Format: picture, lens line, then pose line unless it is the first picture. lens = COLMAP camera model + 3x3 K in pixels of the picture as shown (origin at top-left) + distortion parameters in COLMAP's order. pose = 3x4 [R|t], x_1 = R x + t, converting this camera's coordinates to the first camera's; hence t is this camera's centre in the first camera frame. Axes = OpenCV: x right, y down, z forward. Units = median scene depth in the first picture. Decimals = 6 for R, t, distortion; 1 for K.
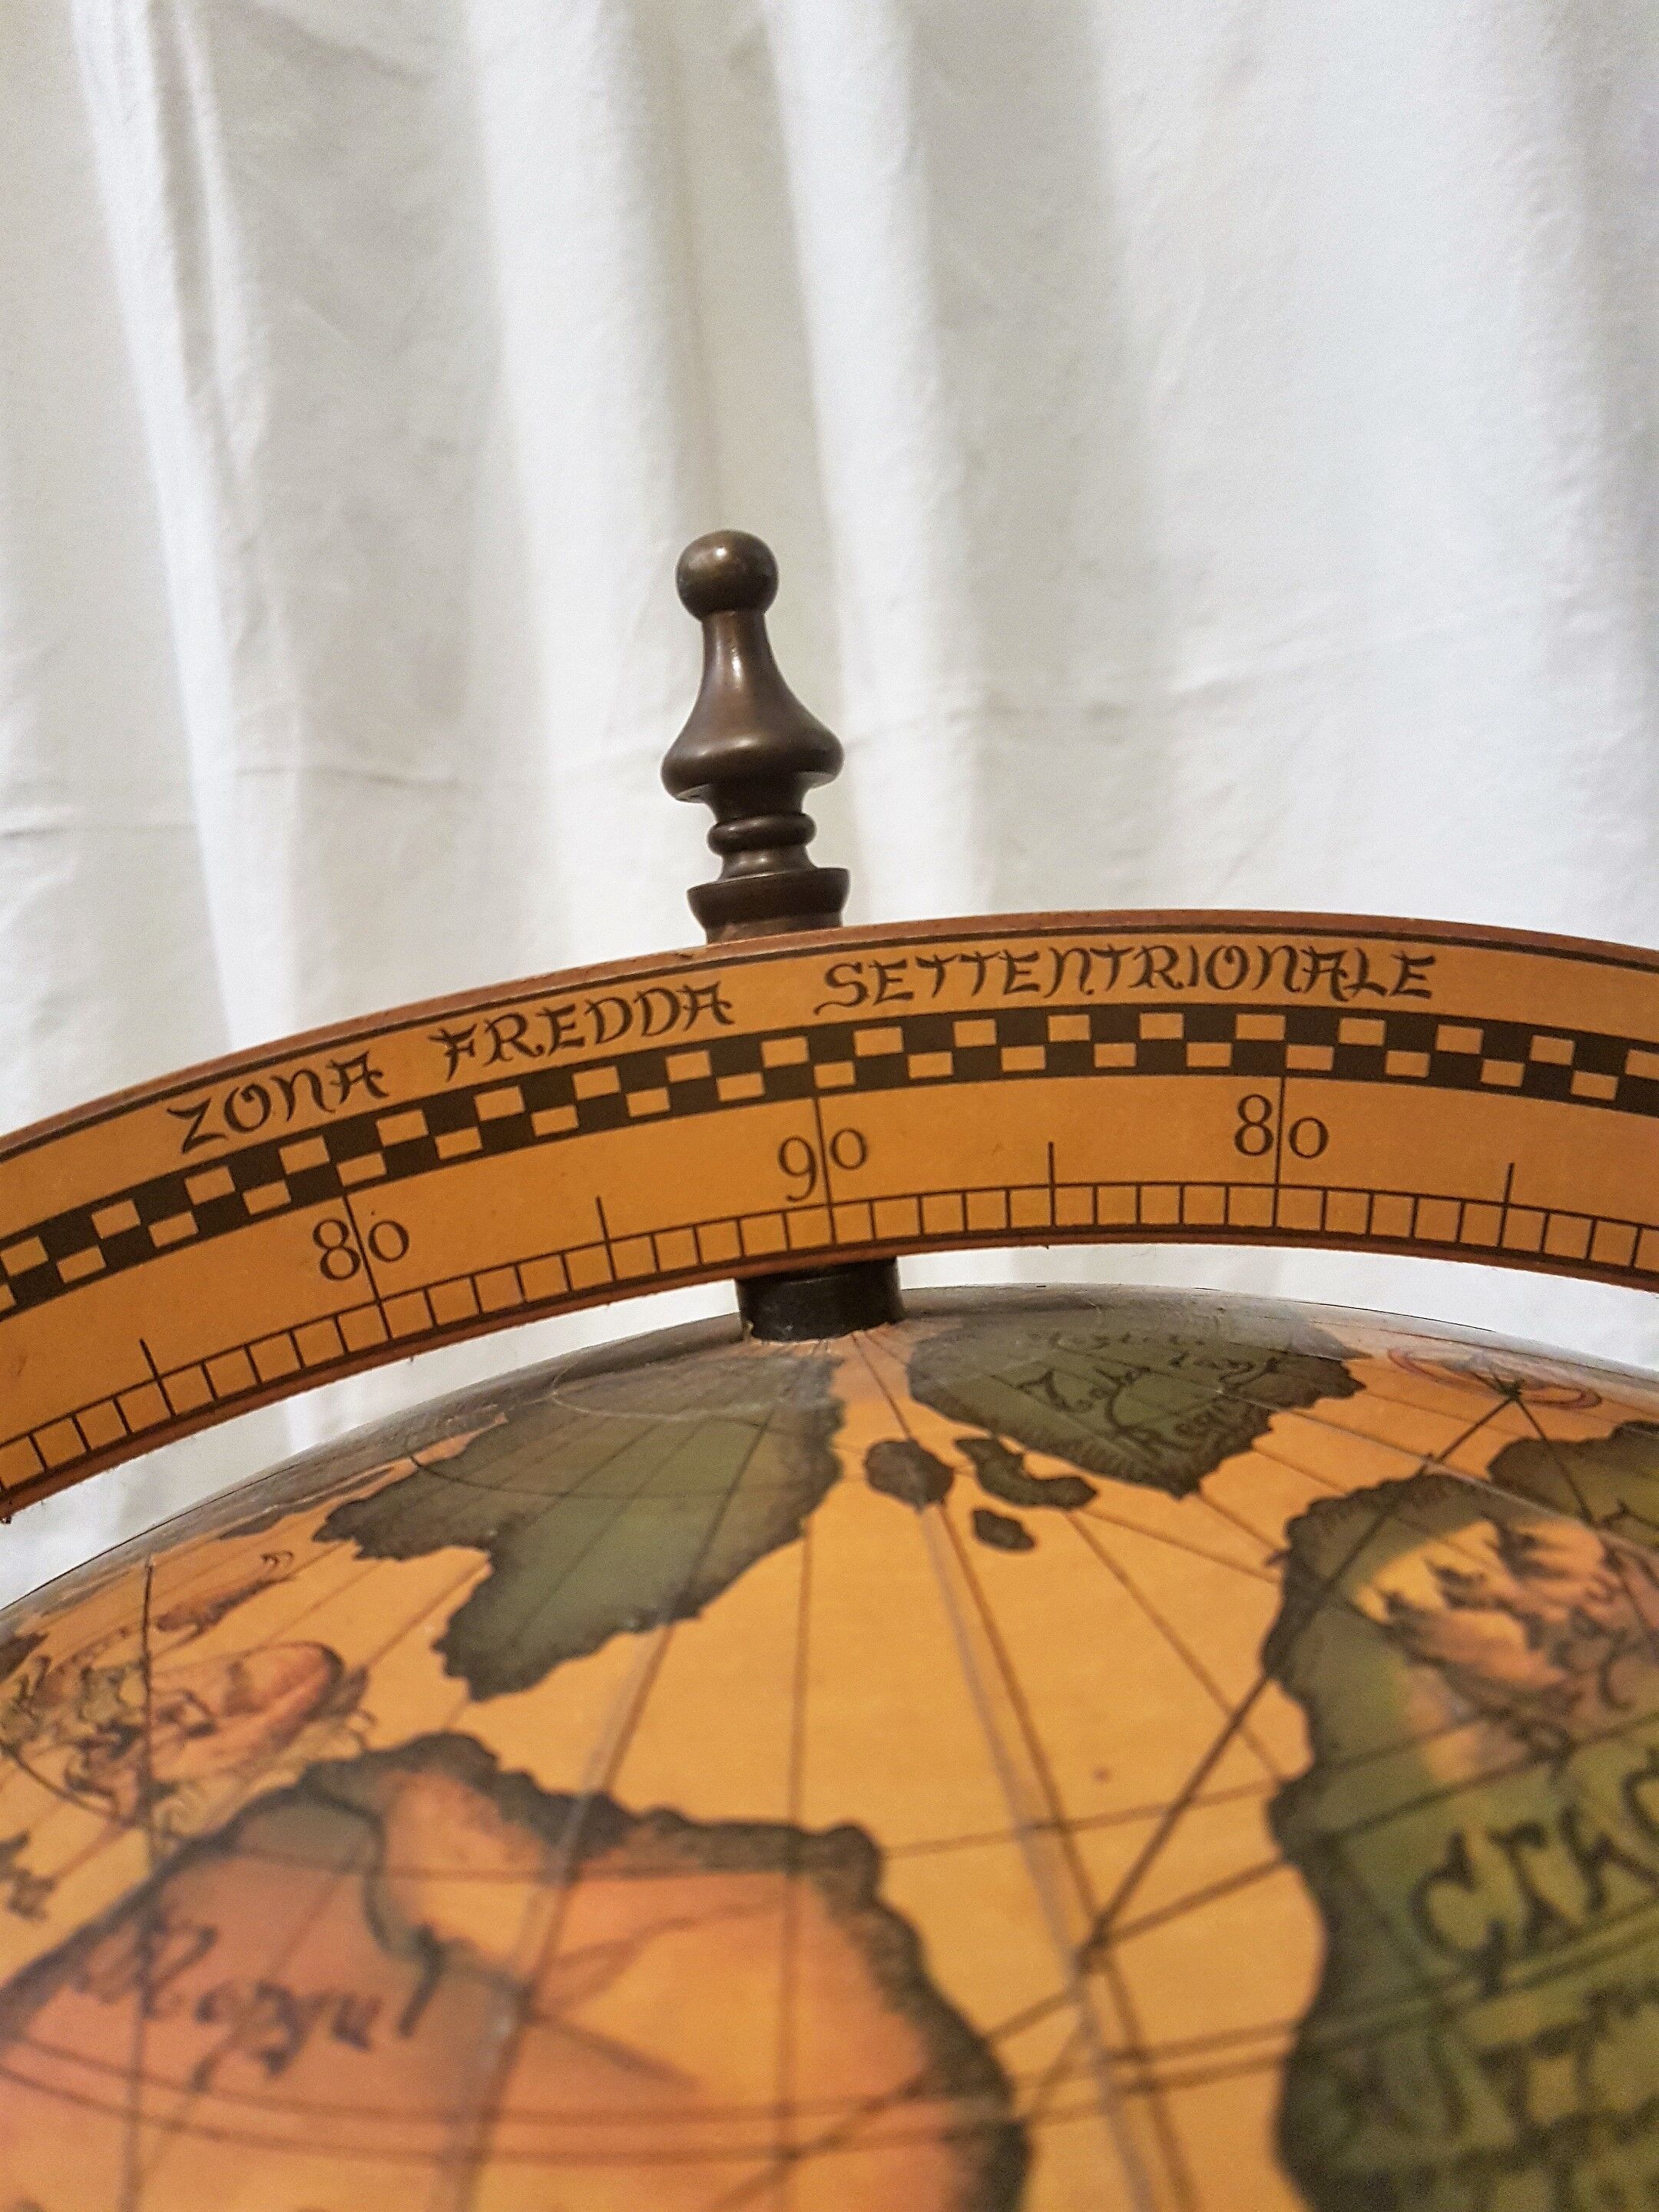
lens RADIAL K [[1773.8, 0, 827.3], [0, 1773.8, 1103.5], [0, 0, 1]] dist [0.044547, -0.029045]
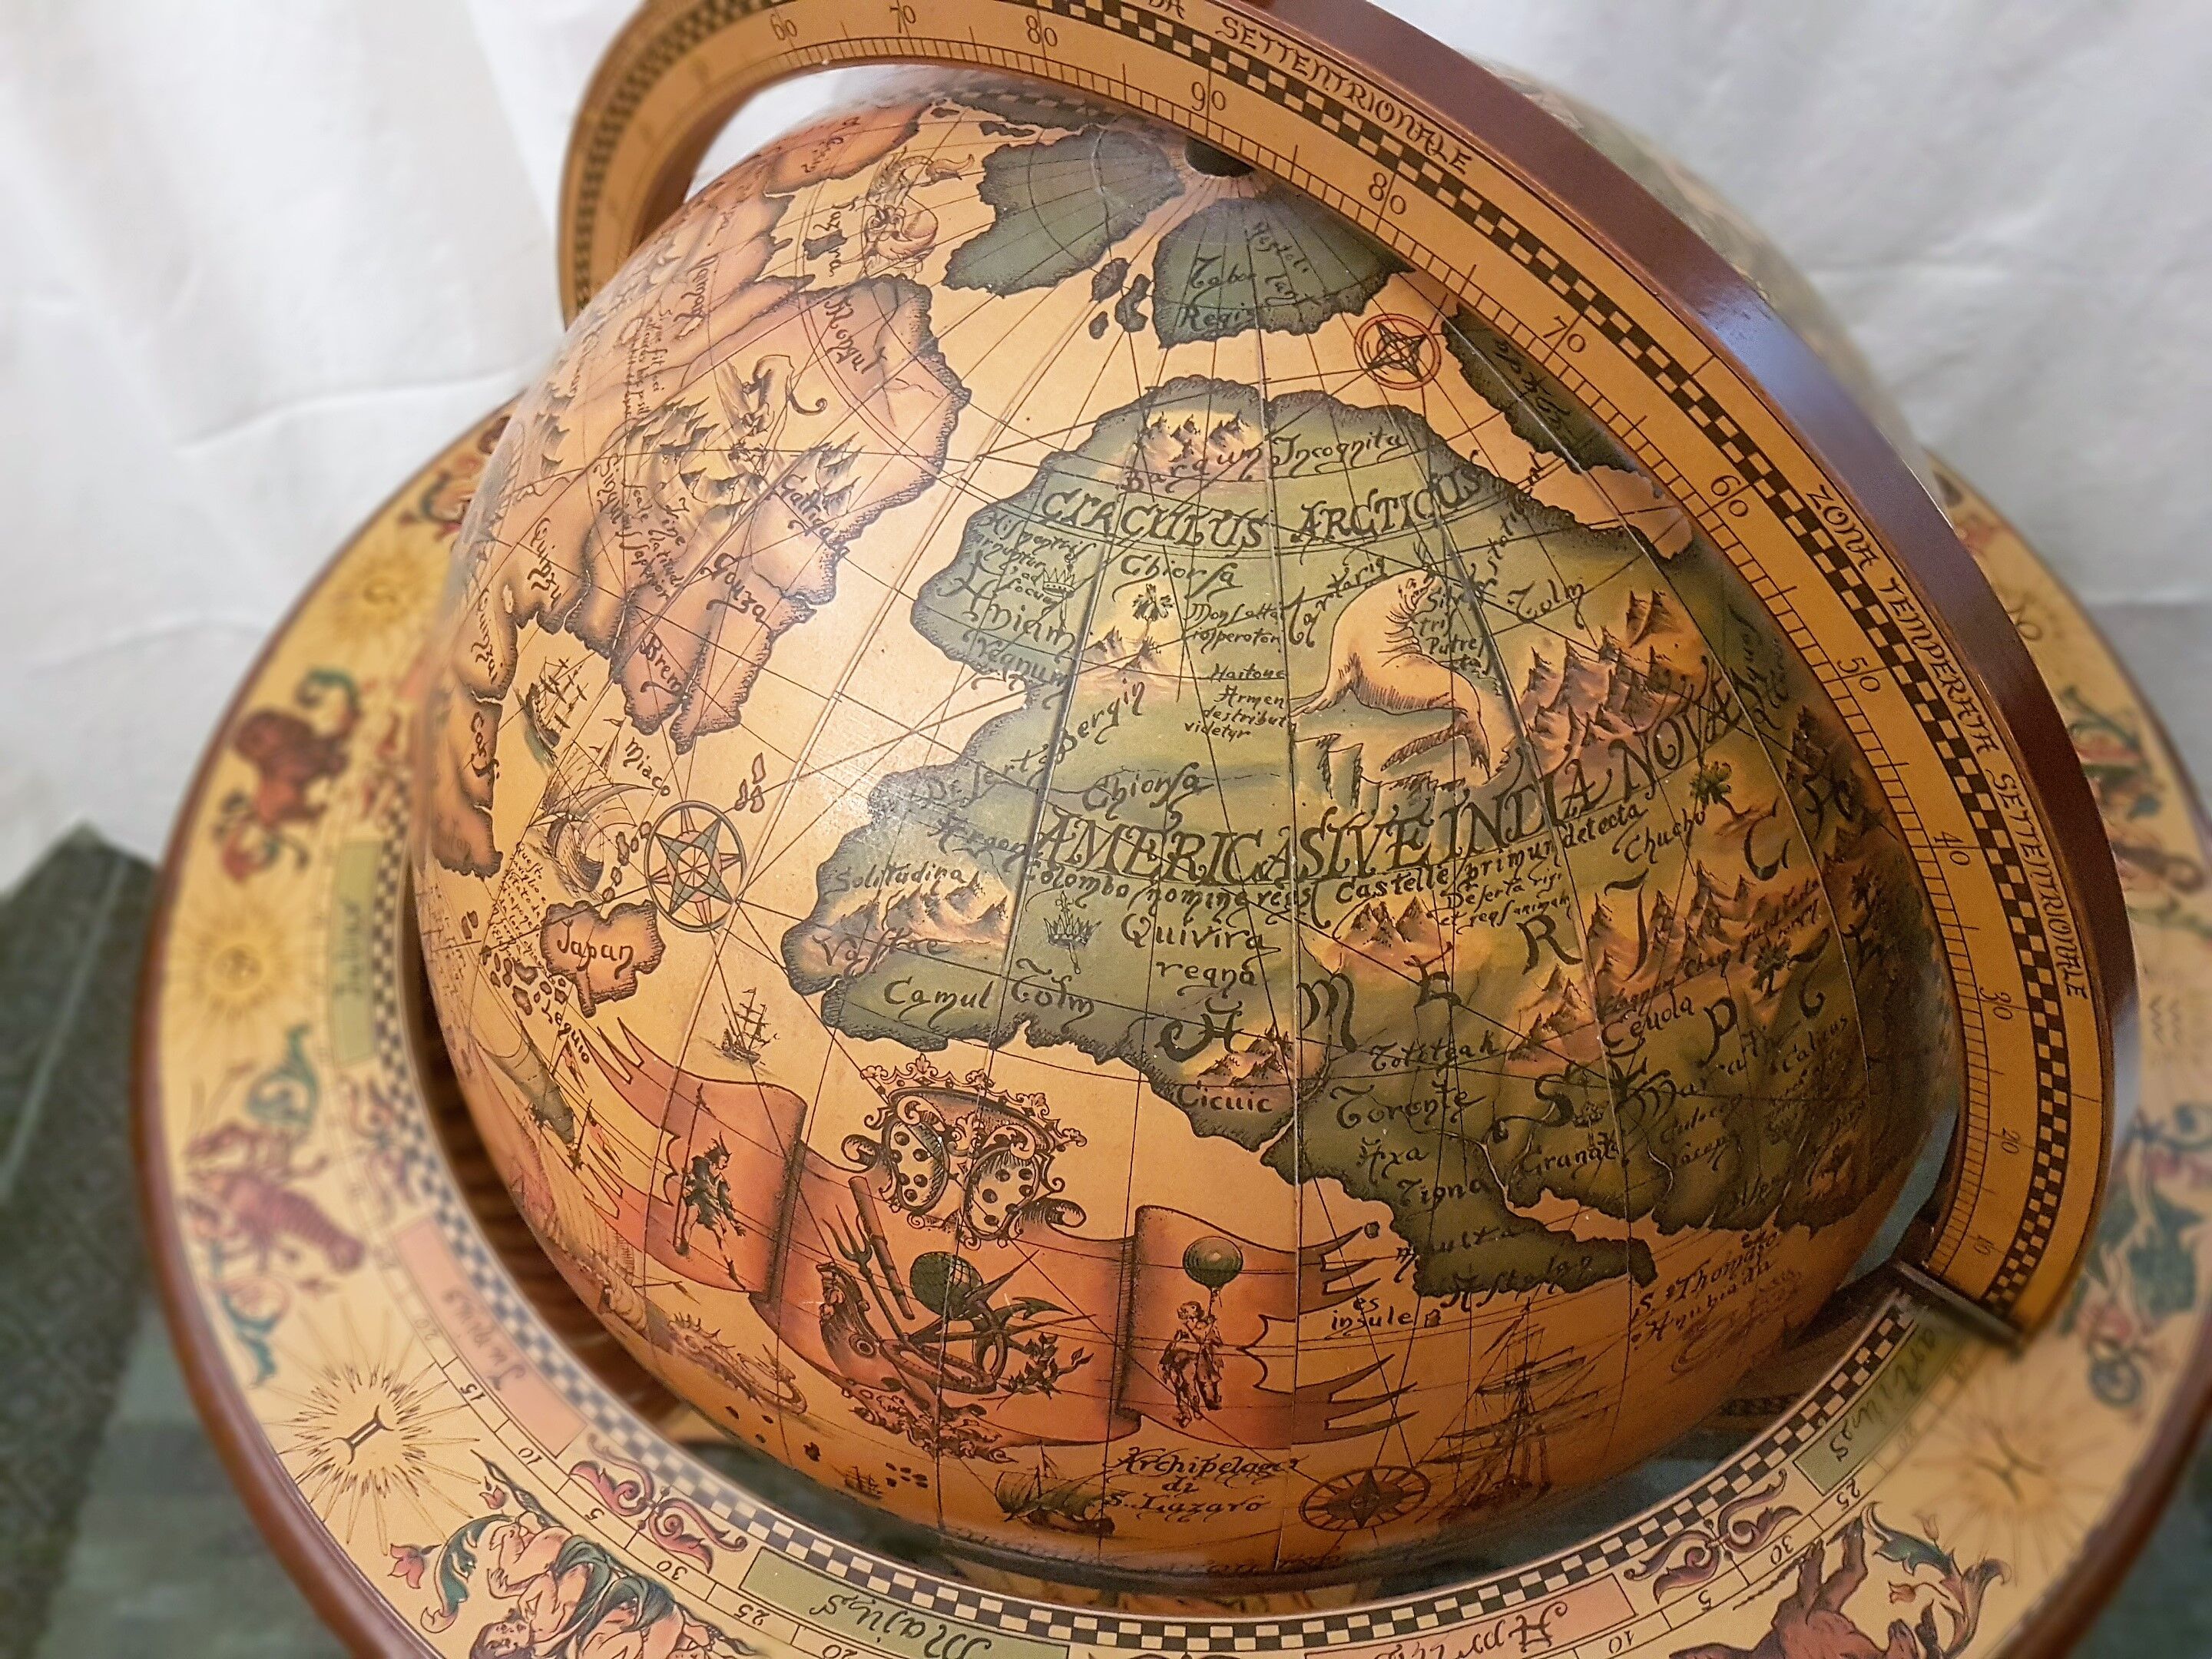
lens RADIAL K [[1773.8, 0, 1093.5], [0, 1773.8, 829.5], [0, 0, 1]] dist [0.044547, -0.029045]
pose [[0.725302, 0.616246, -0.306884, 1.523079], [-0.117791, 0.550287, 0.826625, -1.725153], [0.678279, -0.563405, 0.471713, -0.809394]]
